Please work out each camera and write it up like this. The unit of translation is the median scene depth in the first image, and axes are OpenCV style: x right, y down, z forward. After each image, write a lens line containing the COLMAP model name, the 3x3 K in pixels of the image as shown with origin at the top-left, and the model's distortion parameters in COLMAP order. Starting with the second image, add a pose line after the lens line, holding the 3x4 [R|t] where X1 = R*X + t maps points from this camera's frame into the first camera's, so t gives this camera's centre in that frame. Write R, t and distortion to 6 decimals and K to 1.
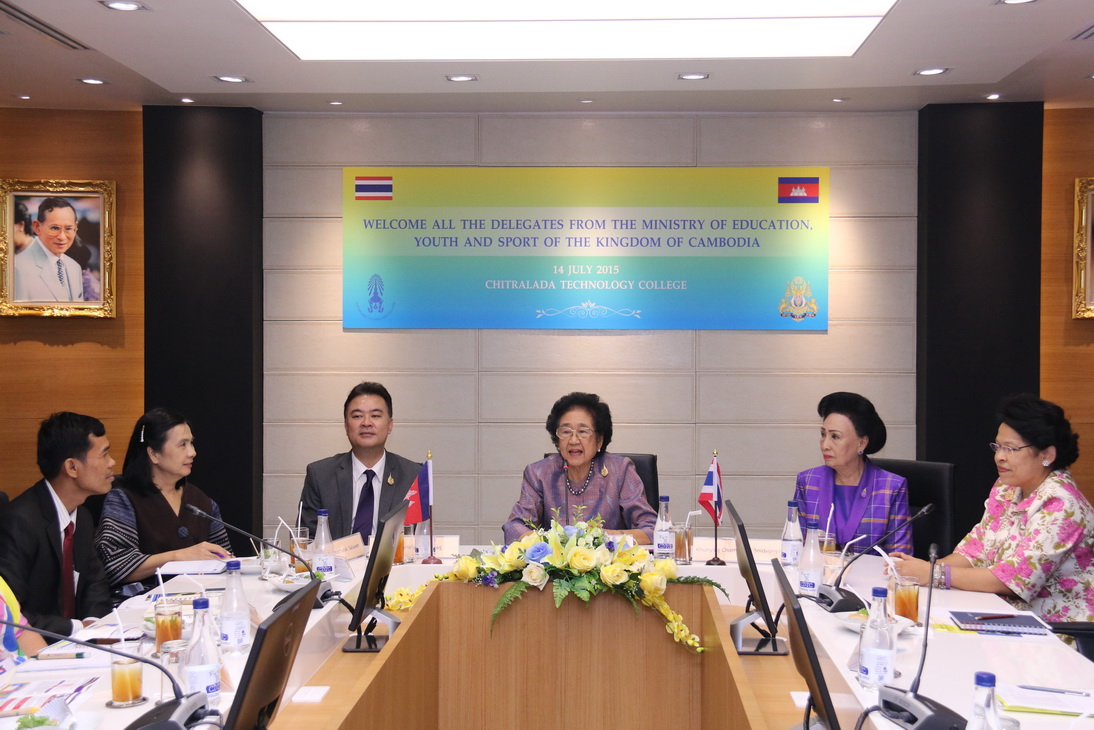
lens RADIAL K [[1460.5, 0, 556.2], [0, 1460.5, 357.4], [0, 0, 1]] dist [0.064898, 0.000000]
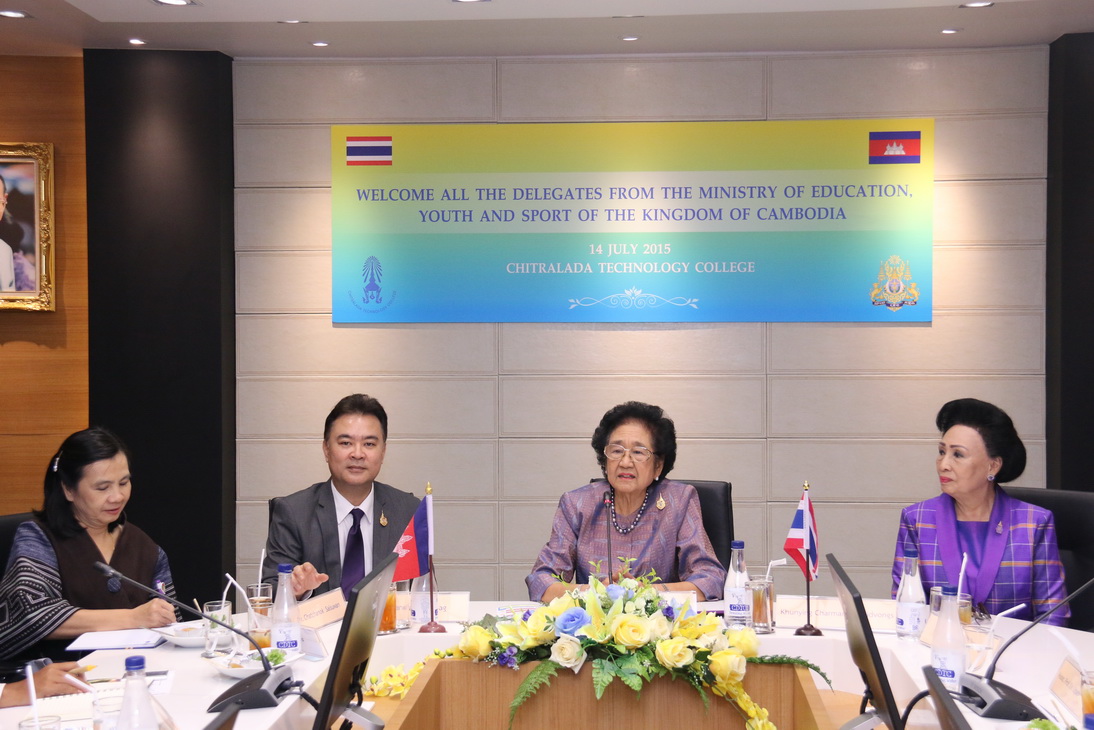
lens RADIAL K [[1575.4, 0, 549.3], [0, 1575.4, 357.0], [0, 0, 1]] dist [0.138636, 0.000000]
pose [[0.999612, -0.004993, -0.027411, -0.000718], [0.005059, 0.999984, 0.002336, -0.002298], [0.027399, -0.002474, 0.999622, 0.122322]]
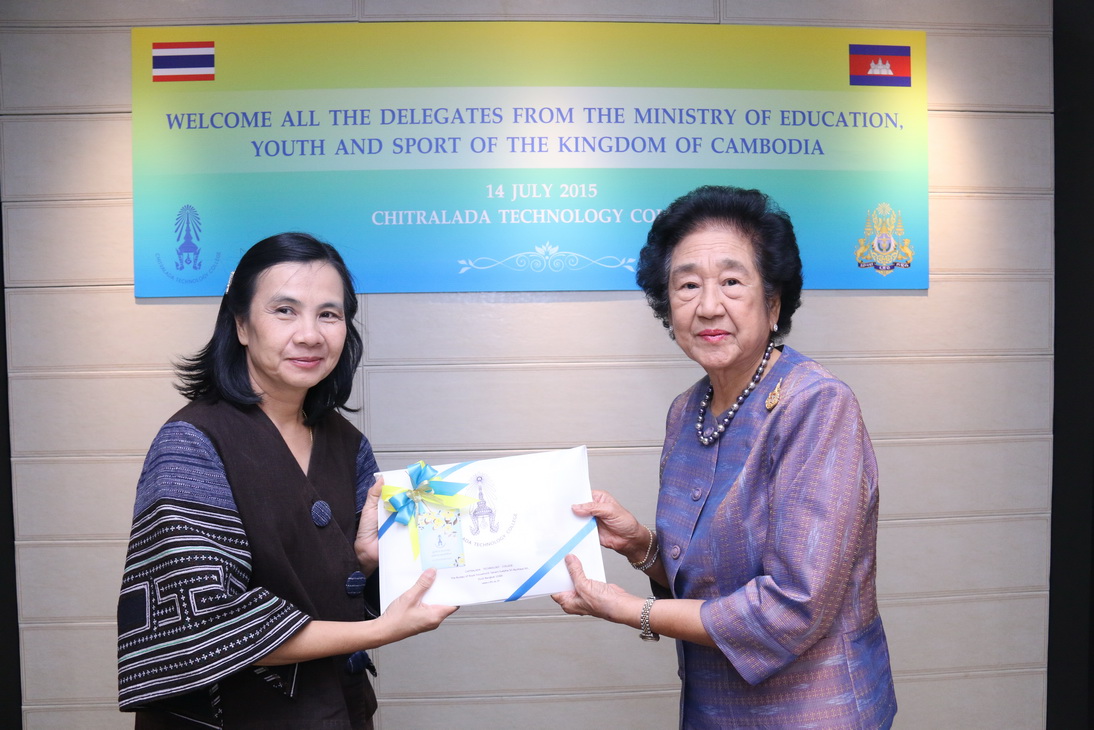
lens RADIAL K [[926.1, 0, 548.1], [0, 926.1, 356.8], [0, 0, 1]] dist [-0.190561, 0.170338]
pose [[0.995607, -0.020170, 0.091436, -0.012659], [0.017036, 0.999245, 0.034925, -0.005867], [-0.092072, -0.033214, 0.995198, 0.628635]]
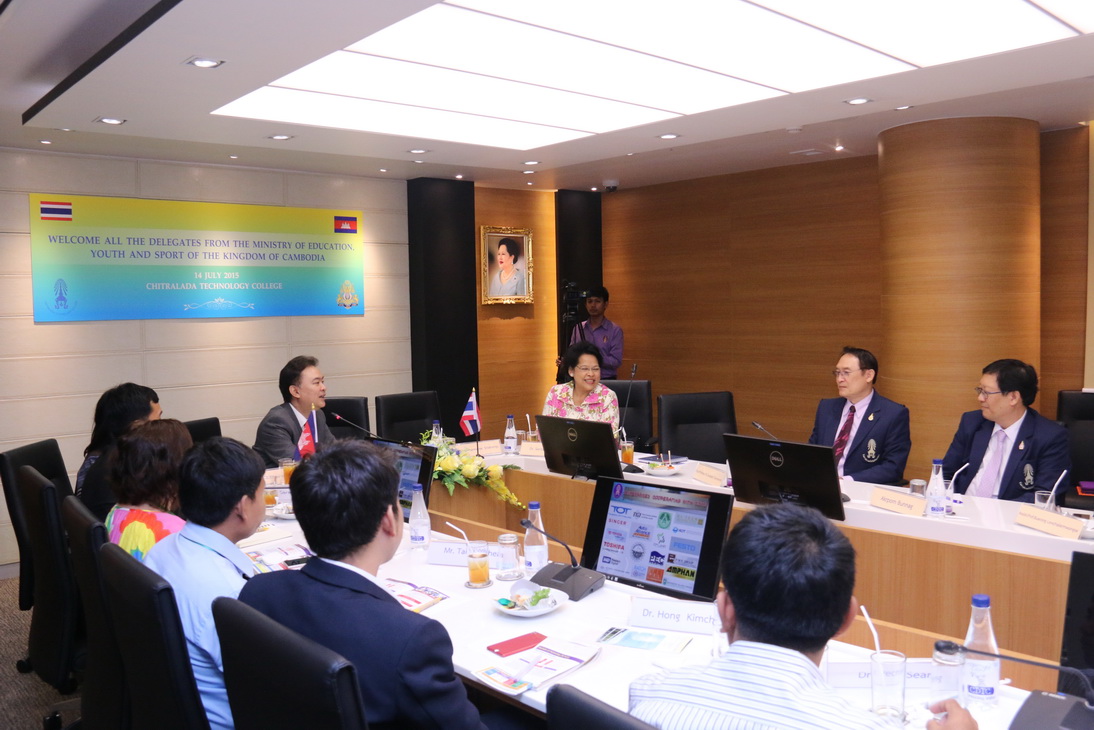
lens RADIAL K [[926.1, 0, 552.1], [0, 926.1, 367.4], [0, 0, 1]] dist [-0.190561, 0.170338]
pose [[0.711471, -0.059187, 0.700218, -0.367352], [0.033112, 0.998163, 0.050728, -0.004806], [-0.701935, -0.012906, 0.712124, 0.150460]]
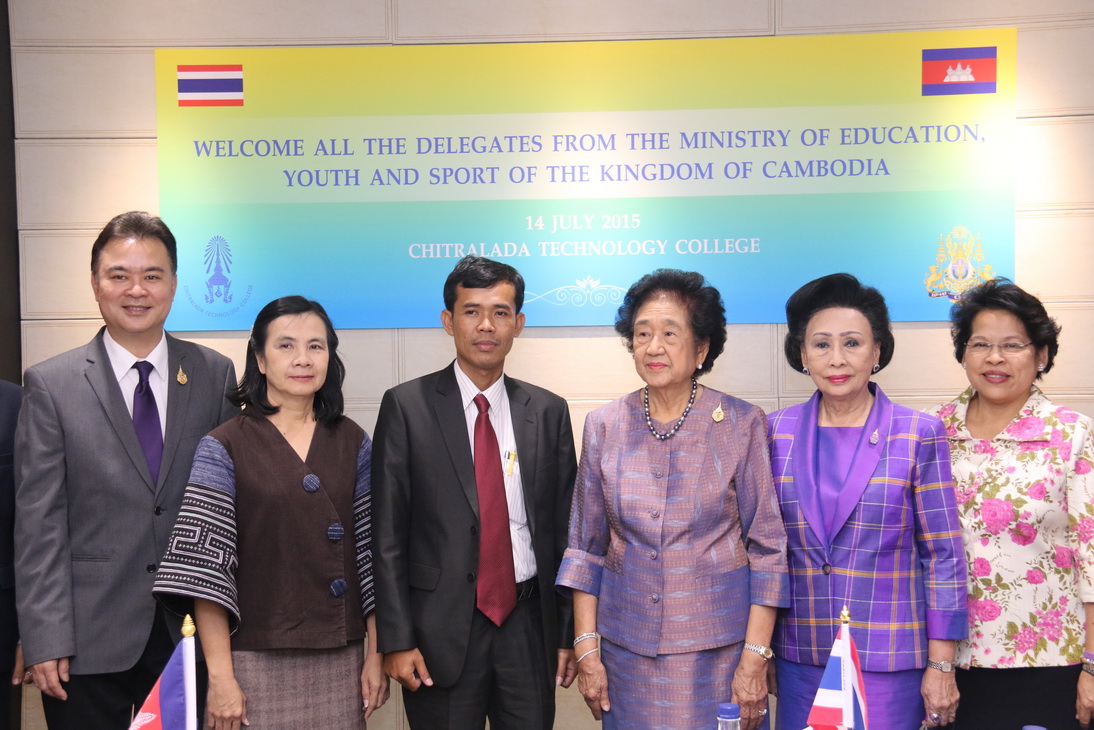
lens RADIAL K [[1703.9, 0, 555.9], [0, 1703.9, 348.4], [0, 0, 1]] dist [0.211502, 0.000000]
pose [[0.999557, -0.016999, -0.024432, 0.025425], [0.016962, 0.999855, -0.001715, -0.009529], [0.024458, 0.001300, 0.999700, 0.331855]]
